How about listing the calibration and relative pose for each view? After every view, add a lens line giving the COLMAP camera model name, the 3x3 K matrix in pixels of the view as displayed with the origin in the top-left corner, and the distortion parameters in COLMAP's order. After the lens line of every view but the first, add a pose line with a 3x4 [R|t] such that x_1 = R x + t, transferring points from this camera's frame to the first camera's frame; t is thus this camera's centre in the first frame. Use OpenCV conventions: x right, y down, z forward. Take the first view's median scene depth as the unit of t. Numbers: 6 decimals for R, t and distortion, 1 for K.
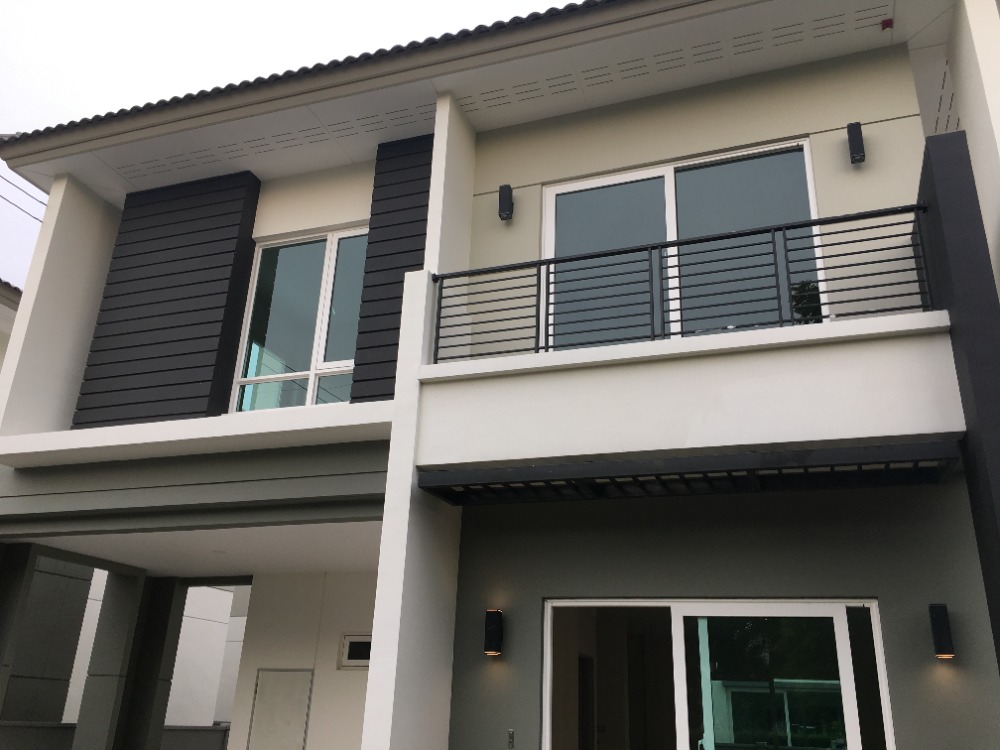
lens RADIAL K [[796.6, 0, 552.5], [0, 796.6, 408.2], [0, 0, 1]] dist [0.106425, -0.140121]
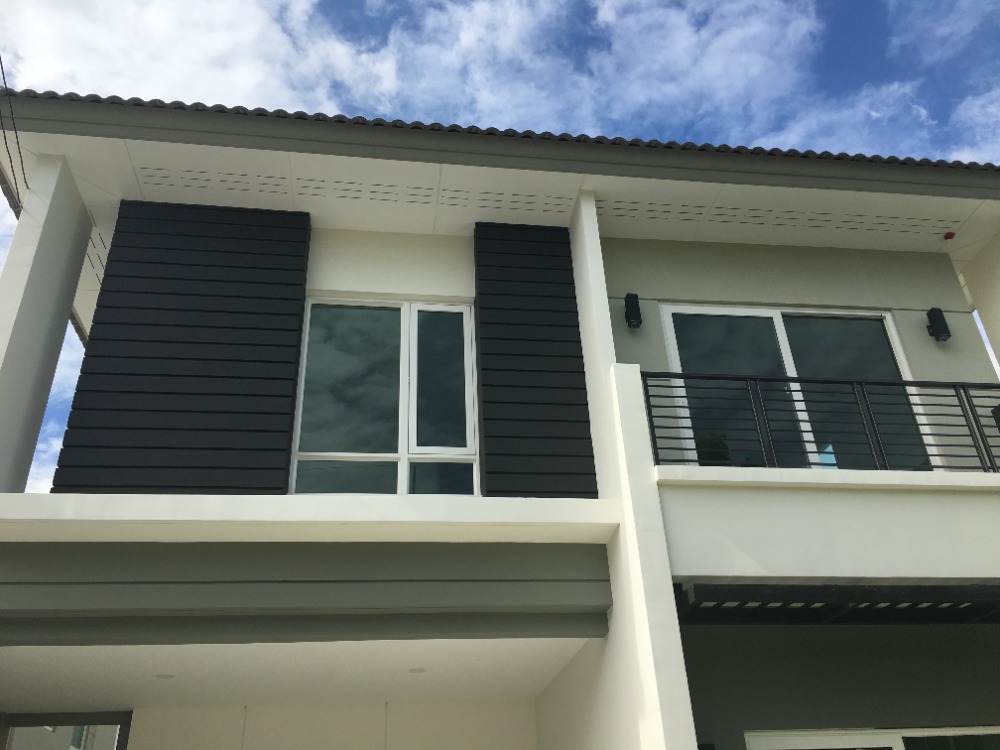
lens RADIAL K [[796.6, 0, 552.5], [0, 796.6, 408.2], [0, 0, 1]] dist [0.106425, -0.140121]
pose [[0.899158, 0.150410, 0.410964, -0.573854], [-0.083162, 0.980696, -0.176975, 0.047800], [-0.429649, 0.124952, 0.894309, 0.186836]]
